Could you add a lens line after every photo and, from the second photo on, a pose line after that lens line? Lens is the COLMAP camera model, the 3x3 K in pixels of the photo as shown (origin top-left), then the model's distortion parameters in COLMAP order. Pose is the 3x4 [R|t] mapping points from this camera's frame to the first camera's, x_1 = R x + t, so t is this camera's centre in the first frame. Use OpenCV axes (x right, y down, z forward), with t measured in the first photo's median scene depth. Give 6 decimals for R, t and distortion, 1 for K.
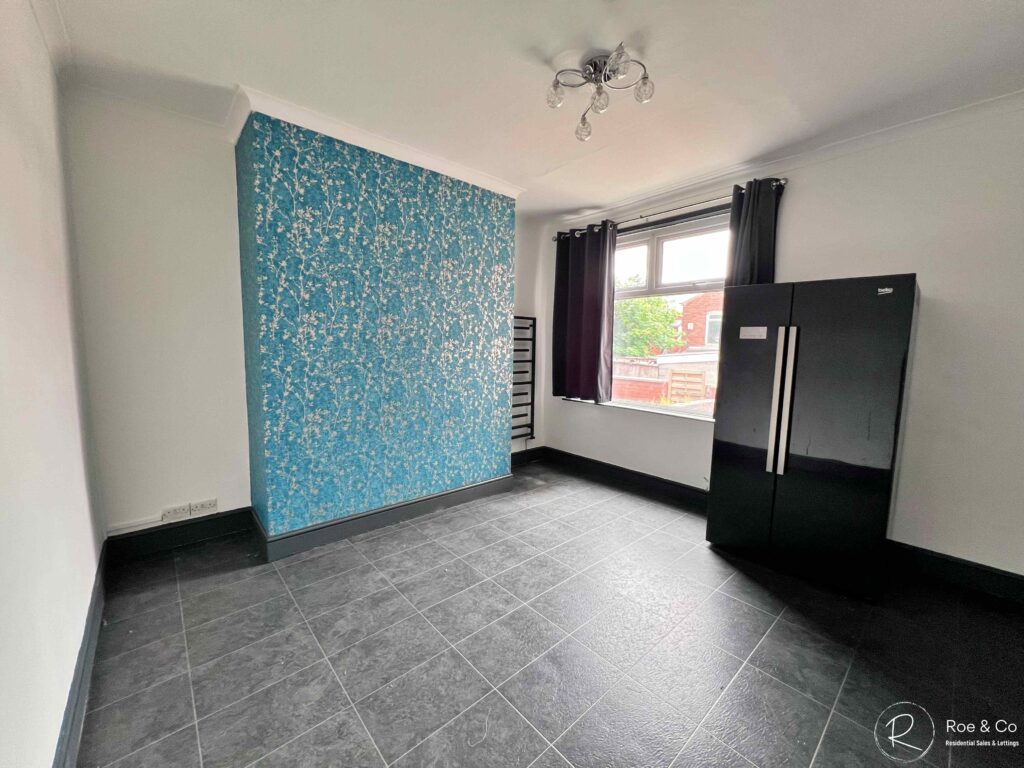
lens RADIAL K [[411.0, 0, 509.1], [0, 411.0, 382.7], [0, 0, 1]] dist [0.001216, 0.000350]
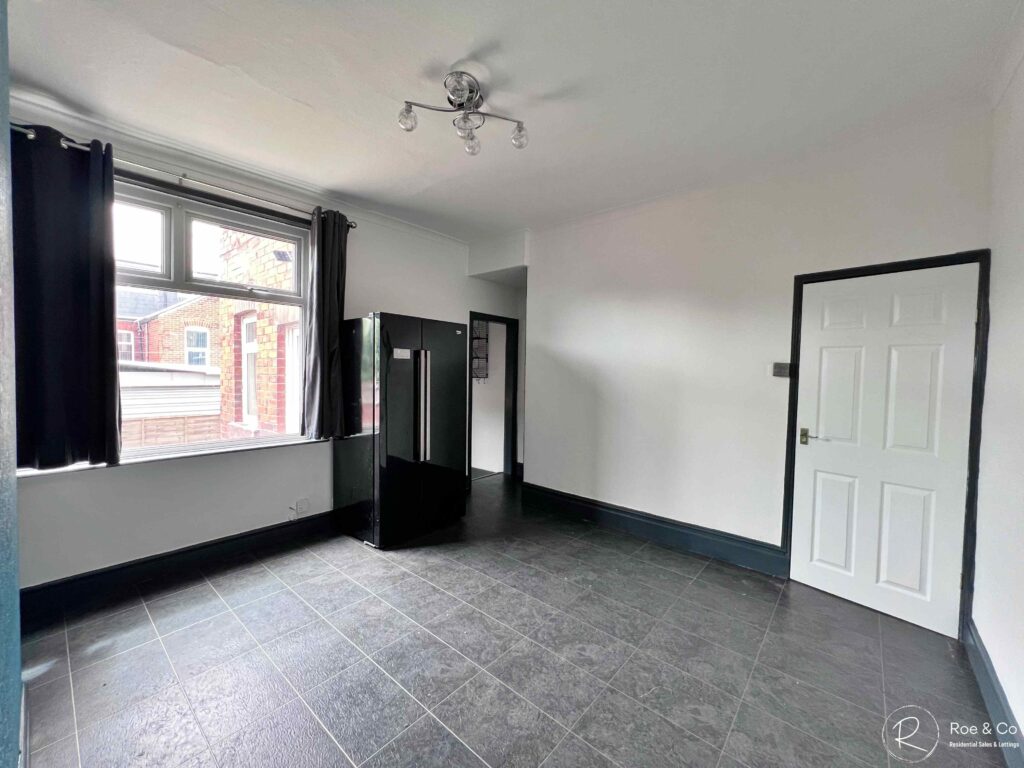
lens RADIAL K [[411.0, 0, 509.3], [0, 411.0, 384.3], [0, 0, 1]] dist [0.001216, 0.000350]
pose [[-0.134556, -0.055659, 0.989342, -0.670738], [0.078953, 0.994645, 0.066695, -0.088906], [-0.987756, 0.087085, -0.129441, 0.865866]]
